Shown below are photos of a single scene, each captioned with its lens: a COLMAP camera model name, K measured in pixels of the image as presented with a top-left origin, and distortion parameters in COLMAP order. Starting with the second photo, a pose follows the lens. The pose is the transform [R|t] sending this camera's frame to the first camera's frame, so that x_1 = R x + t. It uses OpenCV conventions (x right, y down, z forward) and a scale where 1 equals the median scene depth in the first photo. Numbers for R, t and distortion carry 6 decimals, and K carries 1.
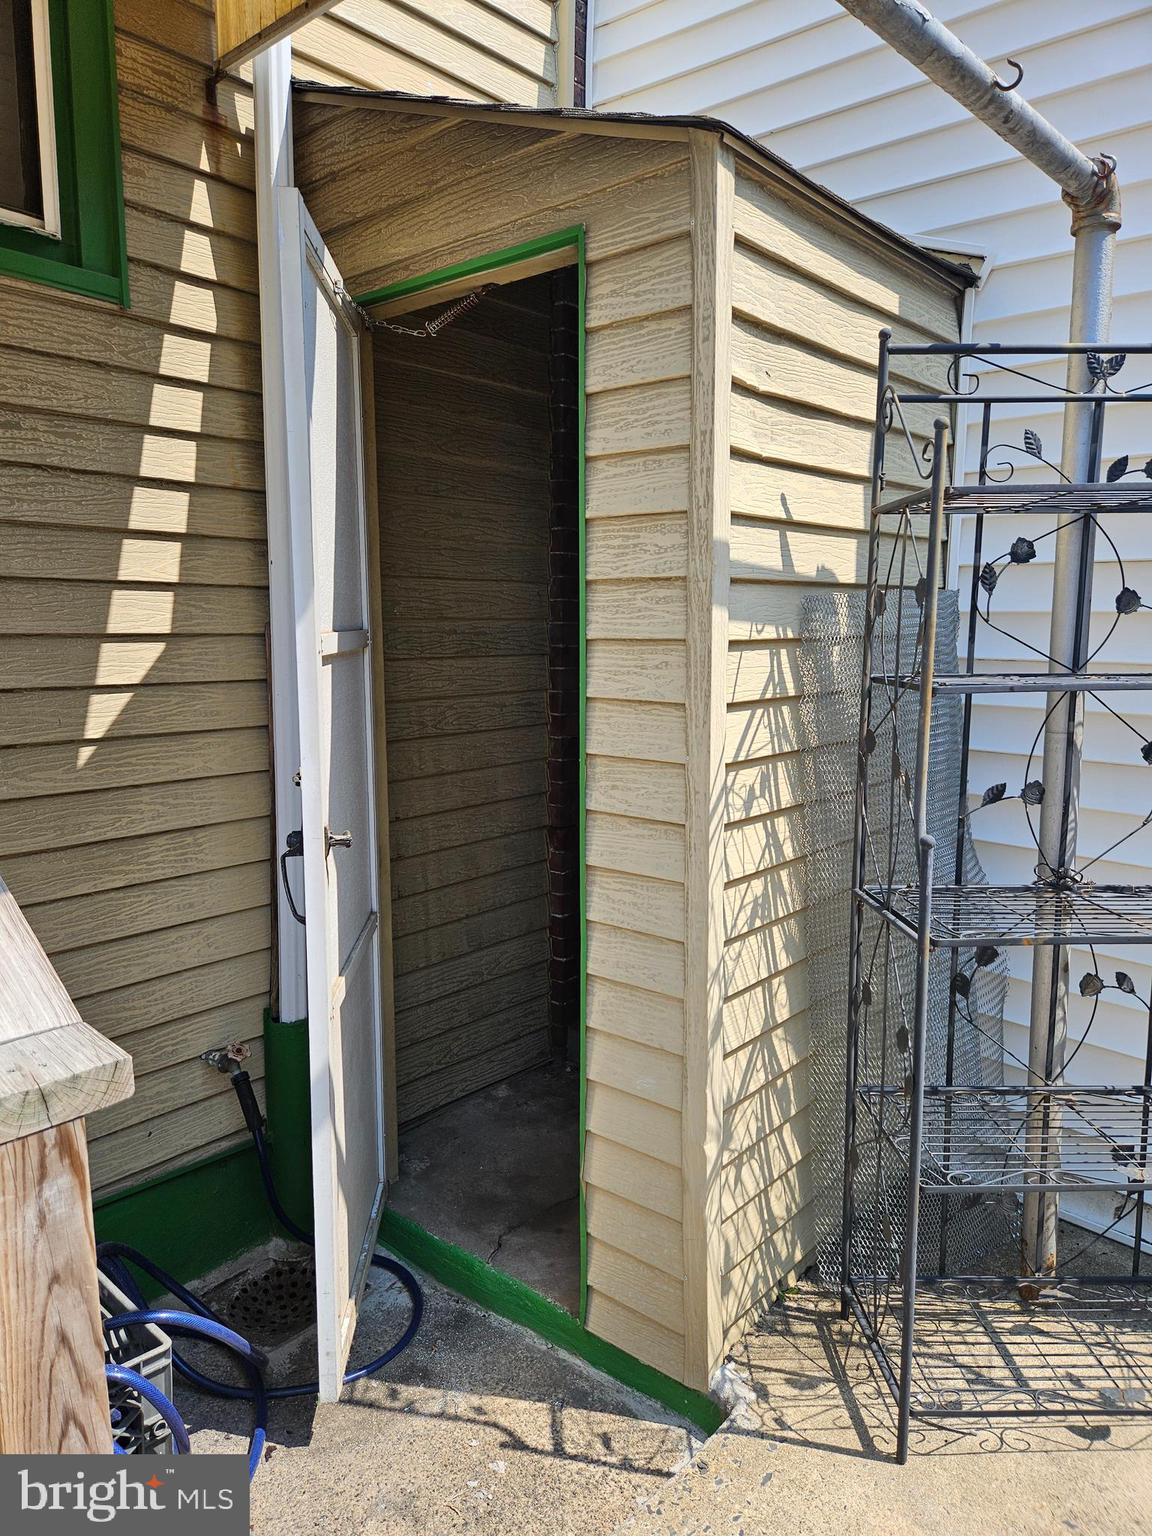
lens RADIAL K [[1029.2, 0, 581.1], [0, 1029.2, 769.6], [0, 0, 1]] dist [0.039932, -0.003512]
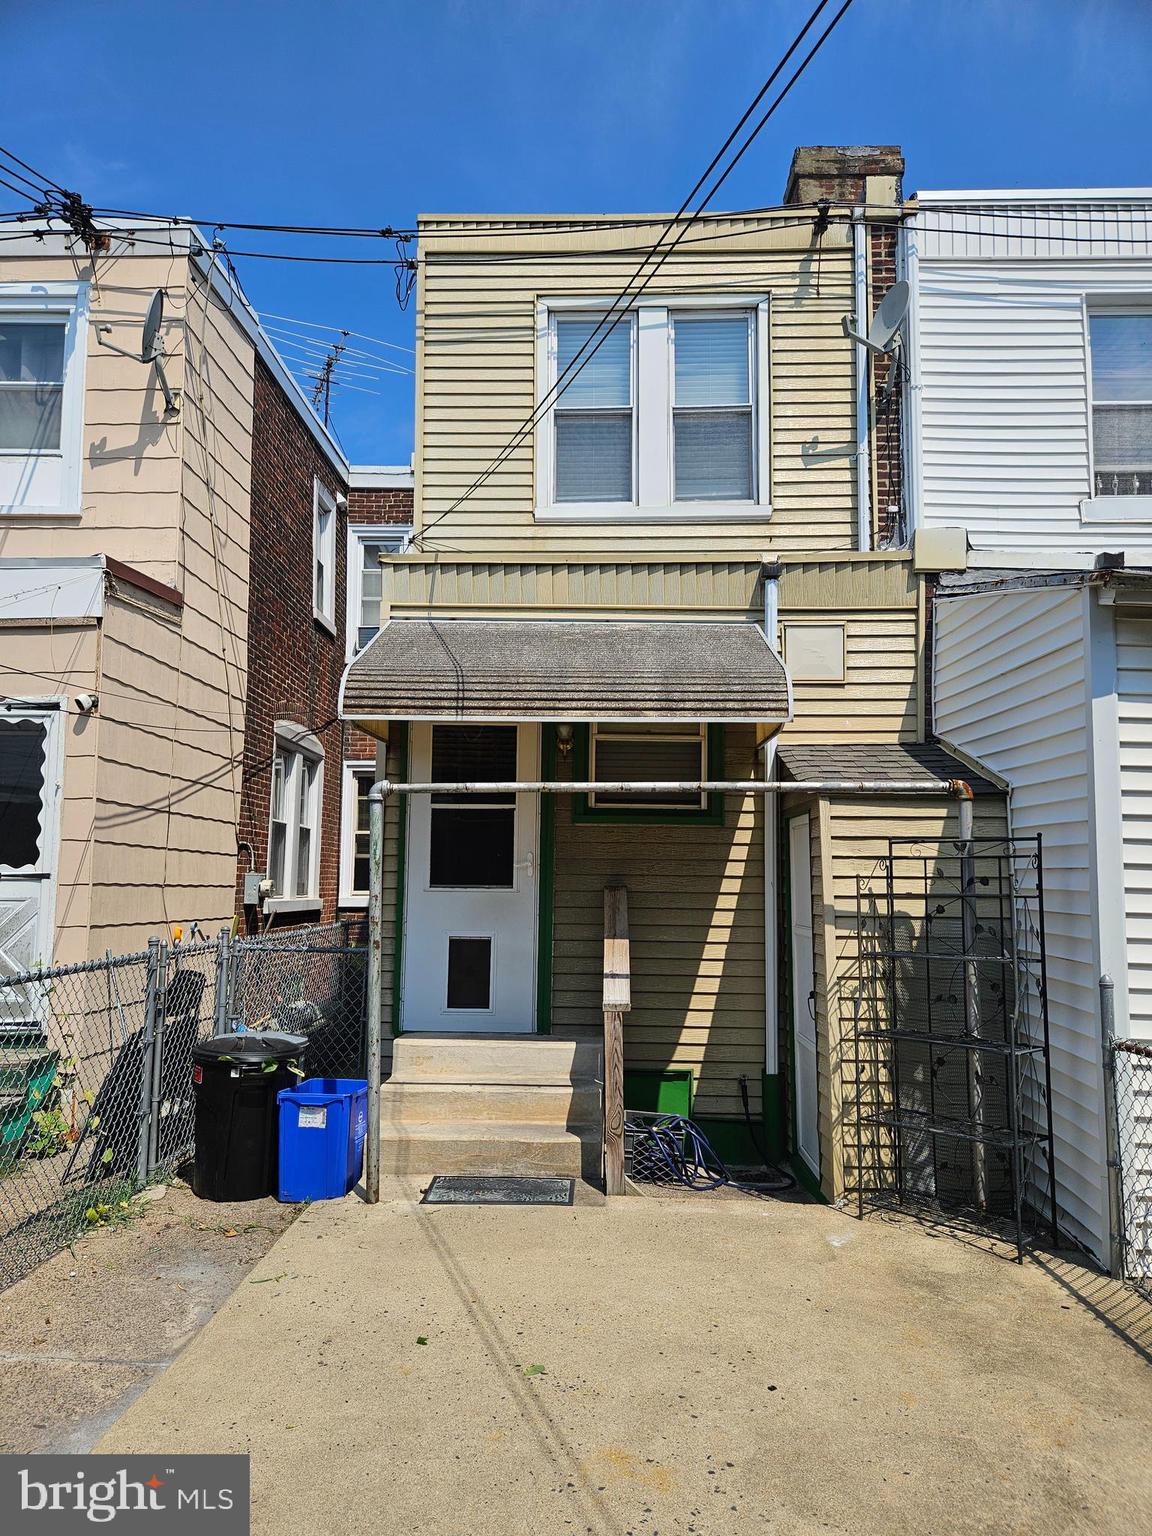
lens RADIAL K [[1029.2, 0, 581.1], [0, 1029.2, 769.6], [0, 0, 1]] dist [0.039932, -0.003512]
pose [[0.652169, -0.088124, -0.752935, 1.926911], [-0.106065, 0.972844, -0.205732, 0.103479], [0.750617, 0.214032, 0.625111, -1.549489]]
